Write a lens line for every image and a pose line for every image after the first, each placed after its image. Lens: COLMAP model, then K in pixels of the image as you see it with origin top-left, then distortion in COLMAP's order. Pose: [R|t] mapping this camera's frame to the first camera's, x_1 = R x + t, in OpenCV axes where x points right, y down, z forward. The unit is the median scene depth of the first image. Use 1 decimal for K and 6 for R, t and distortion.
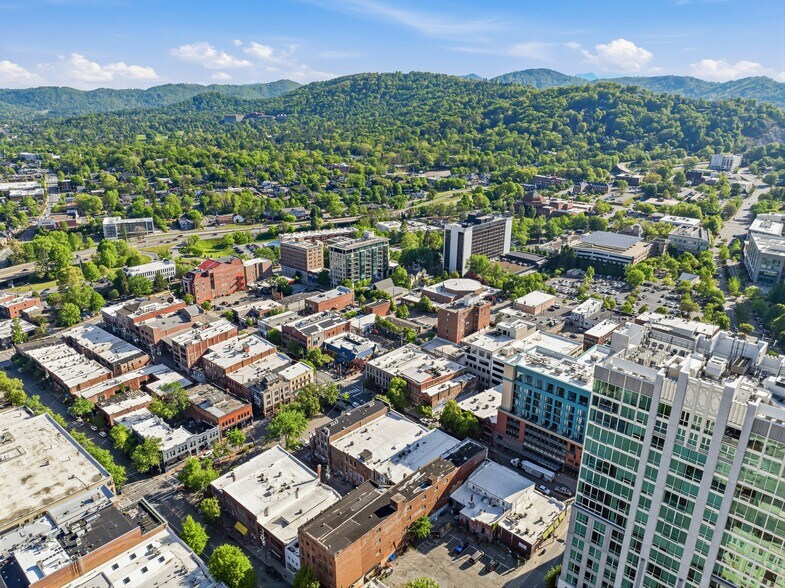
lens RADIAL K [[551.1, 0, 393.2], [0, 551.1, 296.4], [0, 0, 1]] dist [-0.033663, -0.003291]
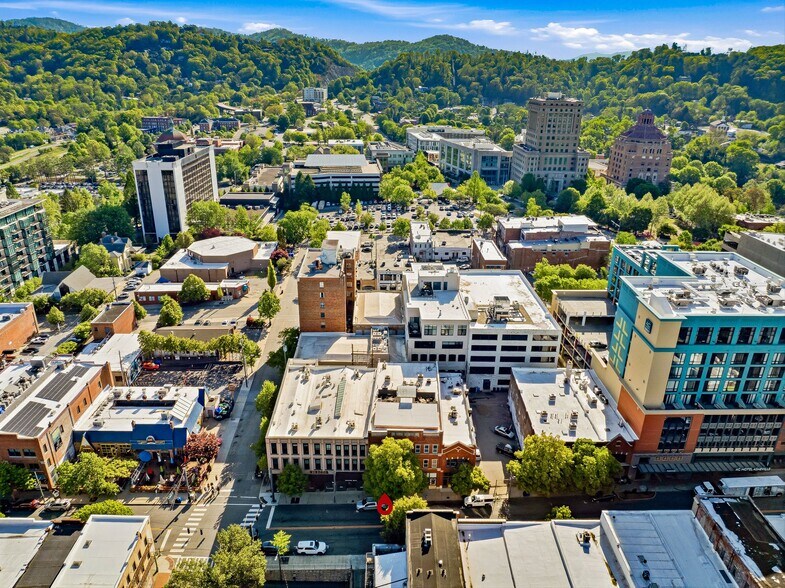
lens RADIAL K [[551.1, 0, 393.2], [0, 551.1, 296.4], [0, 0, 1]] dist [-0.033663, -0.003291]
pose [[0.710882, -0.271397, 0.648837, -0.147139], [0.230283, 0.961512, 0.149880, -0.014884], [-0.664542, 0.042869, 0.746020, 0.413728]]
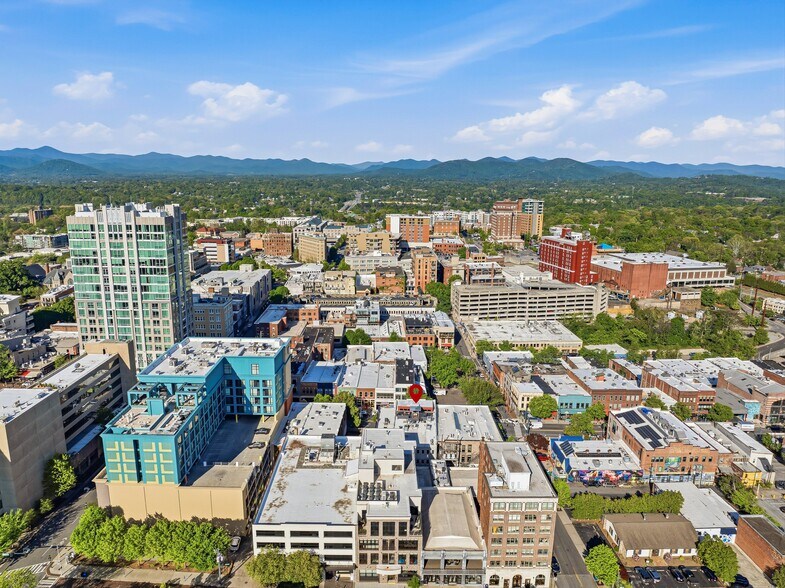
lens RADIAL K [[551.1, 0, 393.2], [0, 551.1, 296.4], [0, 0, 1]] dist [-0.033663, -0.003291]
pose [[-0.722862, 0.130534, -0.678551, 0.381388], [-0.250373, 0.865786, 0.433275, -0.218635], [0.644038, 0.483089, -0.593162, 0.870416]]
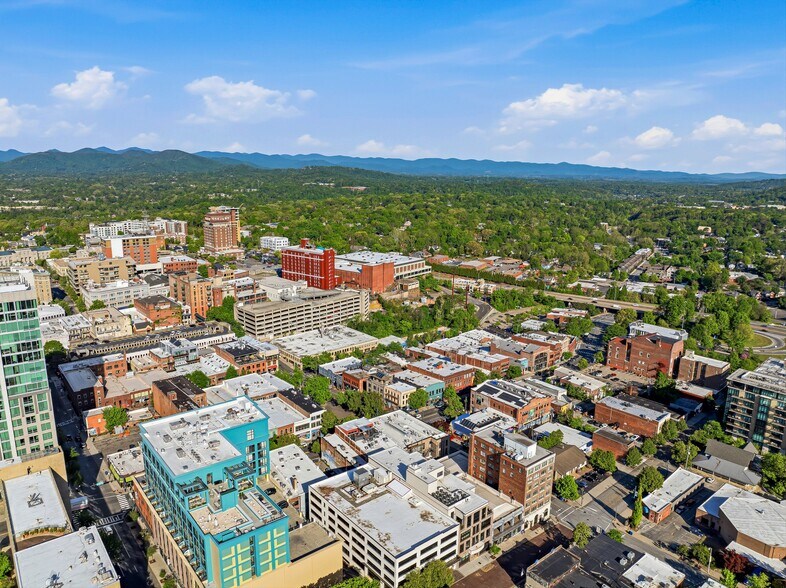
lens RADIAL K [[551.8, 0, 393.7], [0, 551.8, 296.4], [0, 0, 1]] dist [-0.033663, -0.003291]
pose [[-0.134210, 0.210298, -0.968381, 0.563560], [-0.343601, 0.906722, 0.244528, -0.194345], [0.929476, 0.365555, -0.049432, 0.642334]]
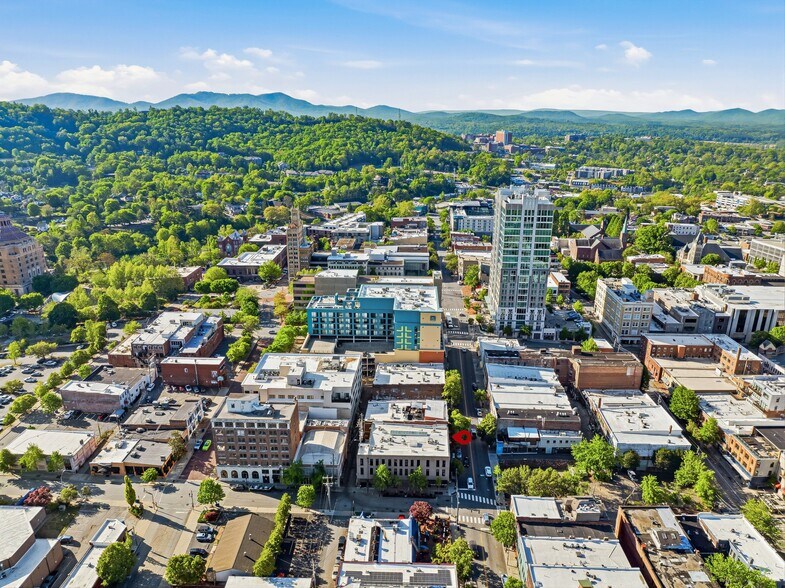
lens RADIAL K [[551.1, 0, 393.2], [0, 551.1, 296.4], [0, 0, 1]] dist [-0.033663, -0.003291]
pose [[-0.656333, -0.255610, 0.709853, -0.305940], [0.239059, 0.821925, 0.517001, -0.296980], [-0.715596, 0.509022, -0.478350, 0.859498]]
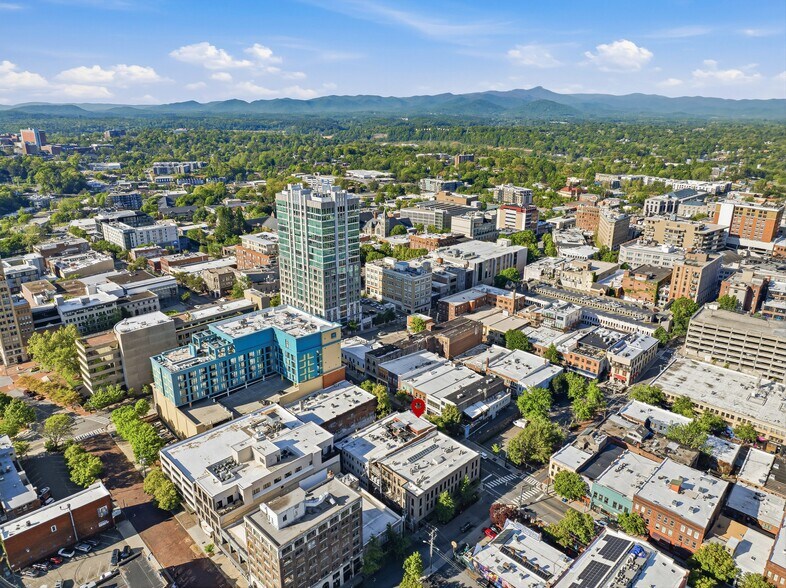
lens RADIAL K [[551.8, 0, 393.7], [0, 551.8, 296.4], [0, 0, 1]] dist [-0.033663, -0.003291]
pose [[-0.999025, -0.032405, 0.029991, 0.034082], [-0.006751, 0.783357, 0.621535, -0.329072], [-0.043634, 0.620727, -0.782812, 0.961472]]
